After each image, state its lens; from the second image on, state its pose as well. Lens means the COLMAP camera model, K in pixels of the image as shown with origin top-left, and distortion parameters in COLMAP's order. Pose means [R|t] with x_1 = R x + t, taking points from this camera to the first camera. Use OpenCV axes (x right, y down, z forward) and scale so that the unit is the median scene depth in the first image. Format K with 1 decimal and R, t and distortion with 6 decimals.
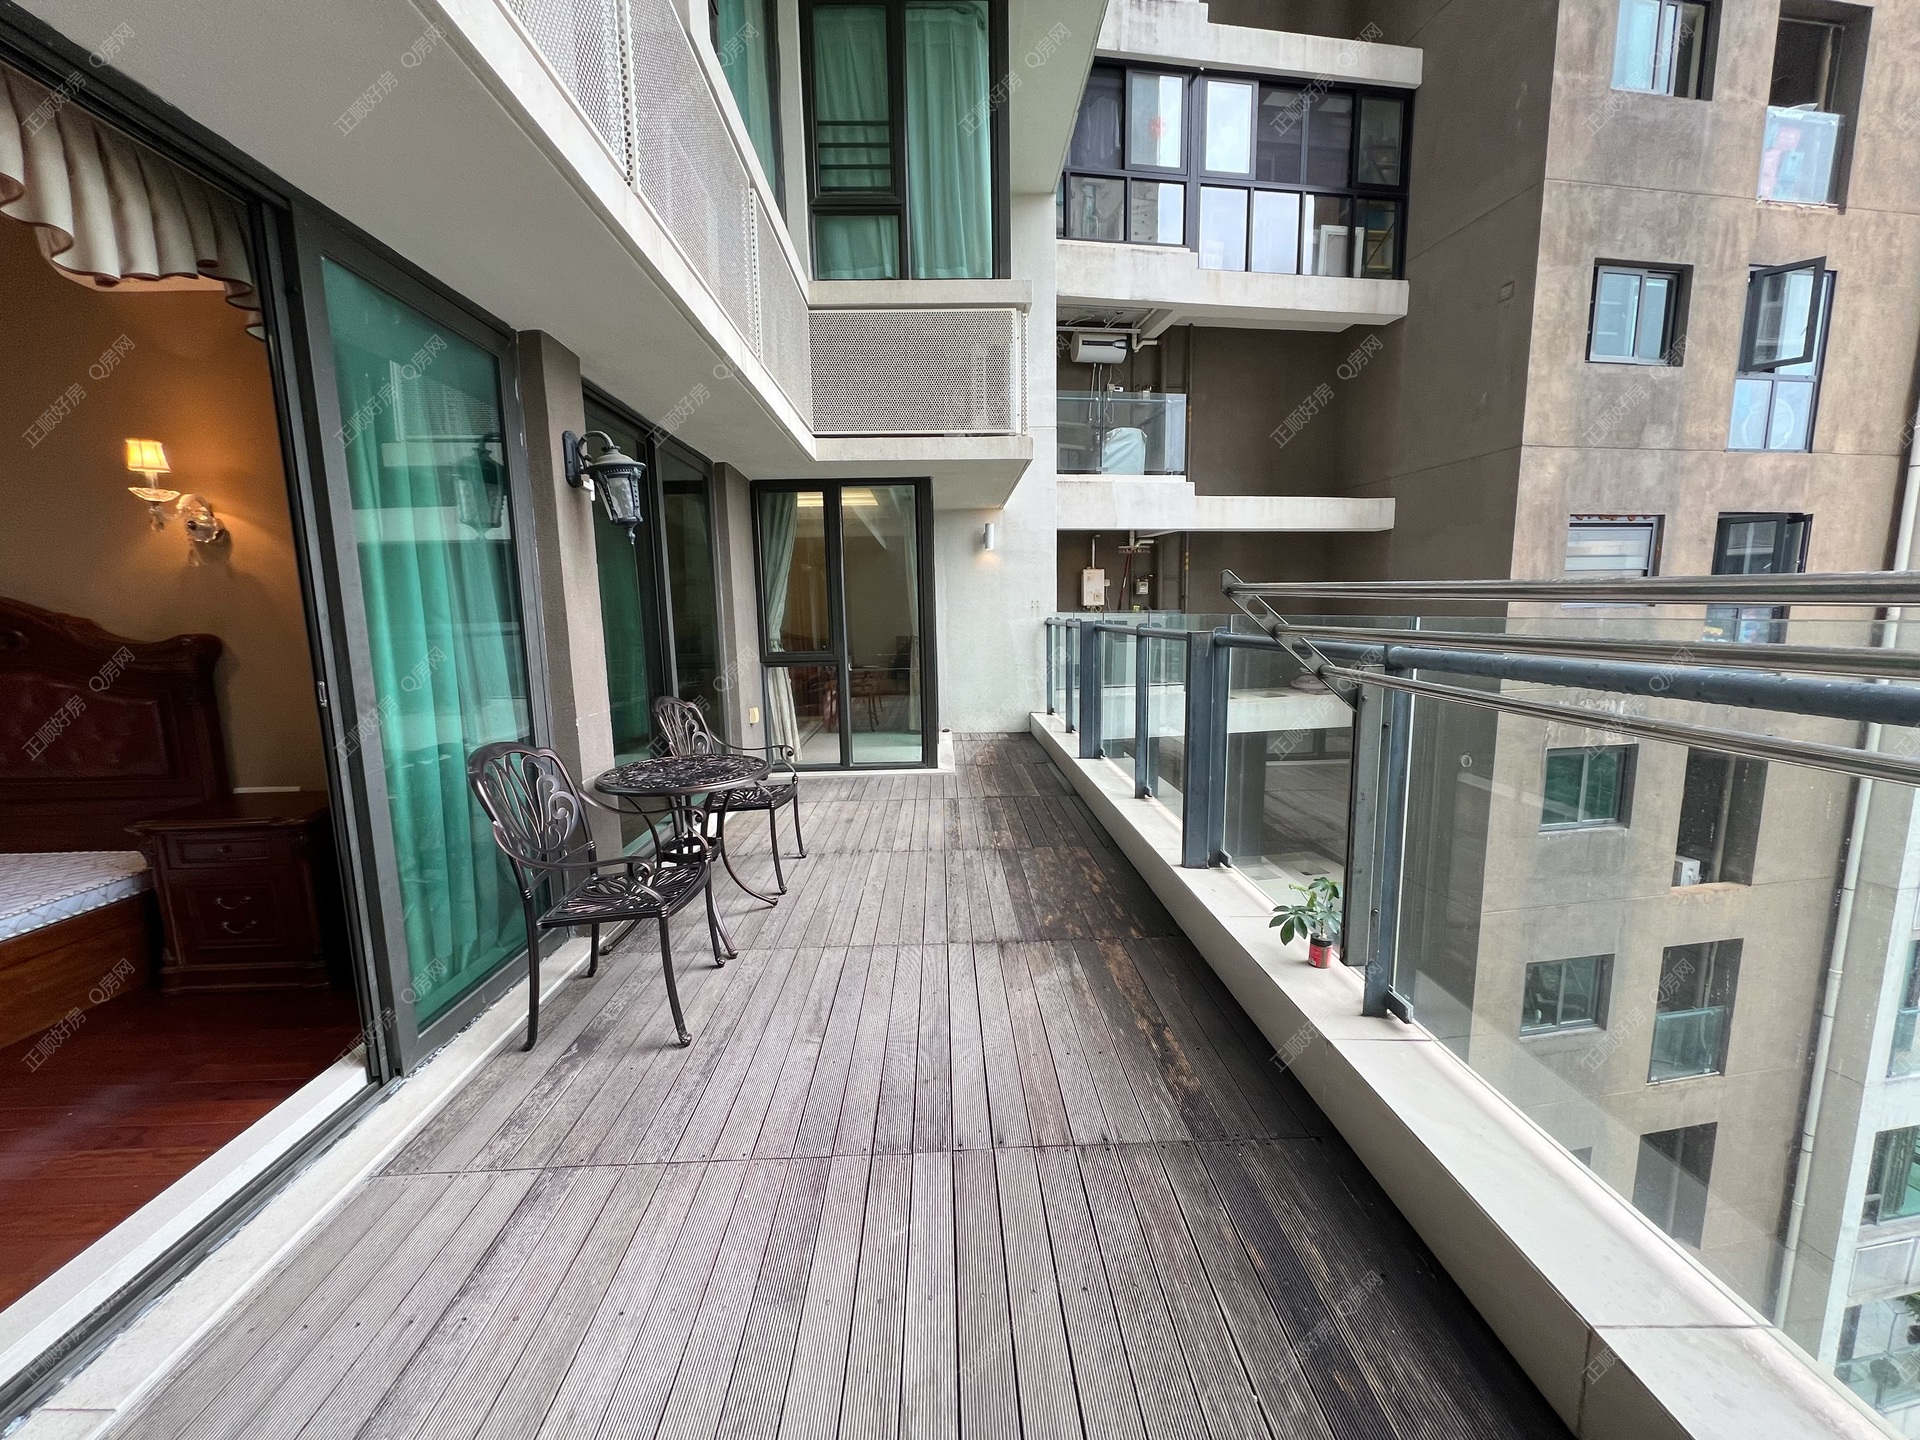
lens RADIAL K [[766.1, 0, 960.2], [0, 766.1, 732.0], [0, 0, 1]] dist [-0.003752, 0.000397]
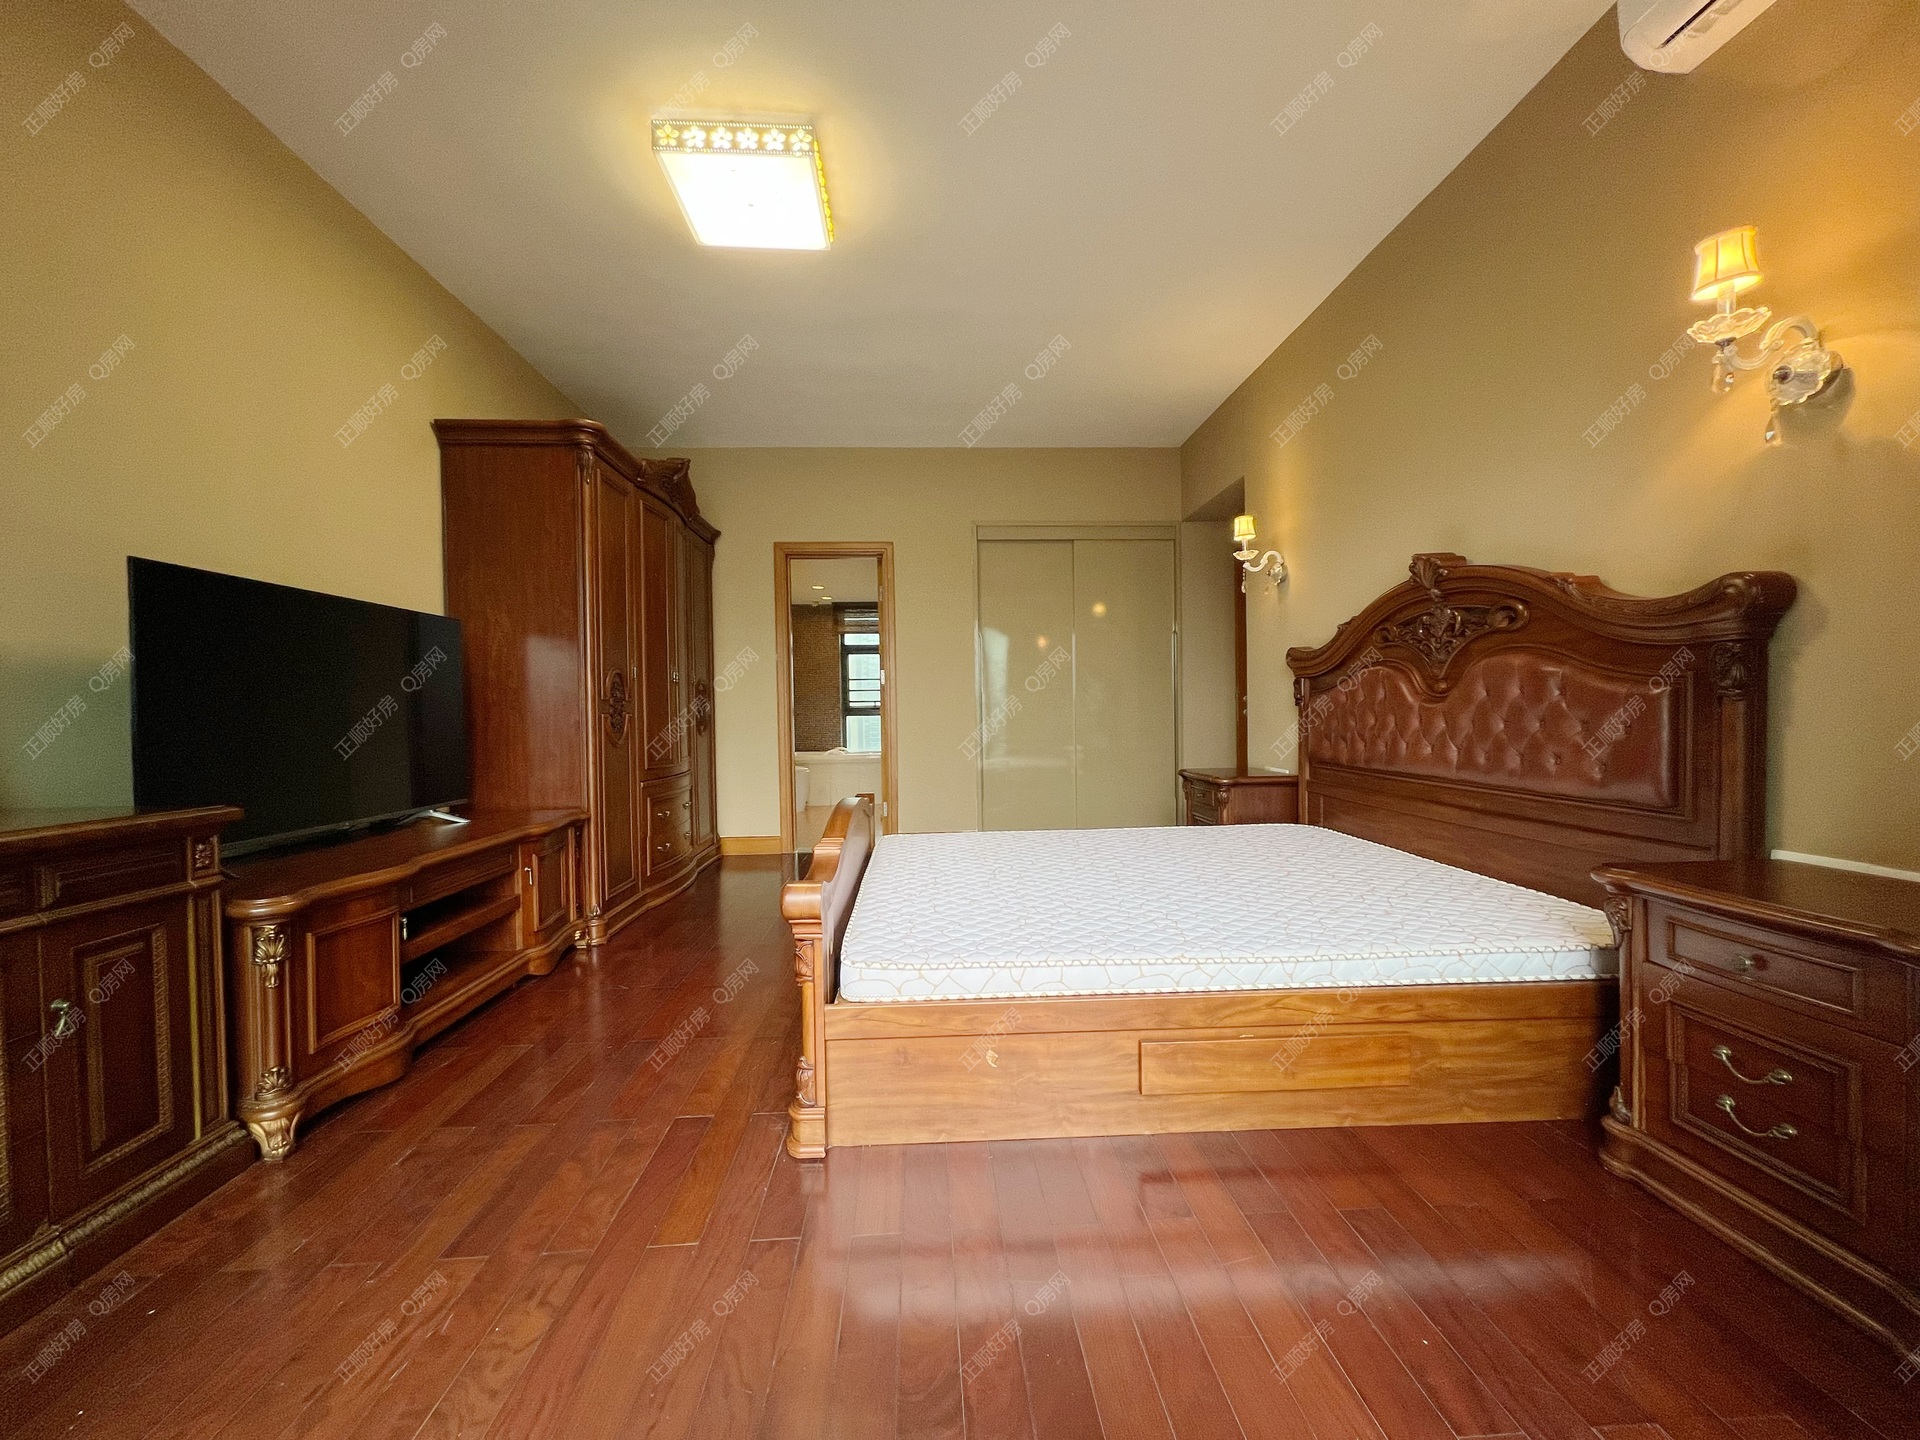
lens RADIAL K [[766.1, 0, 957.5], [0, 766.1, 720.7], [0, 0, 1]] dist [-0.003752, 0.000397]
pose [[0.024899, 0.034690, -0.999088, -0.443179], [-0.136953, 0.990093, 0.030964, 0.048720], [0.990265, 0.136057, 0.029403, 0.409791]]
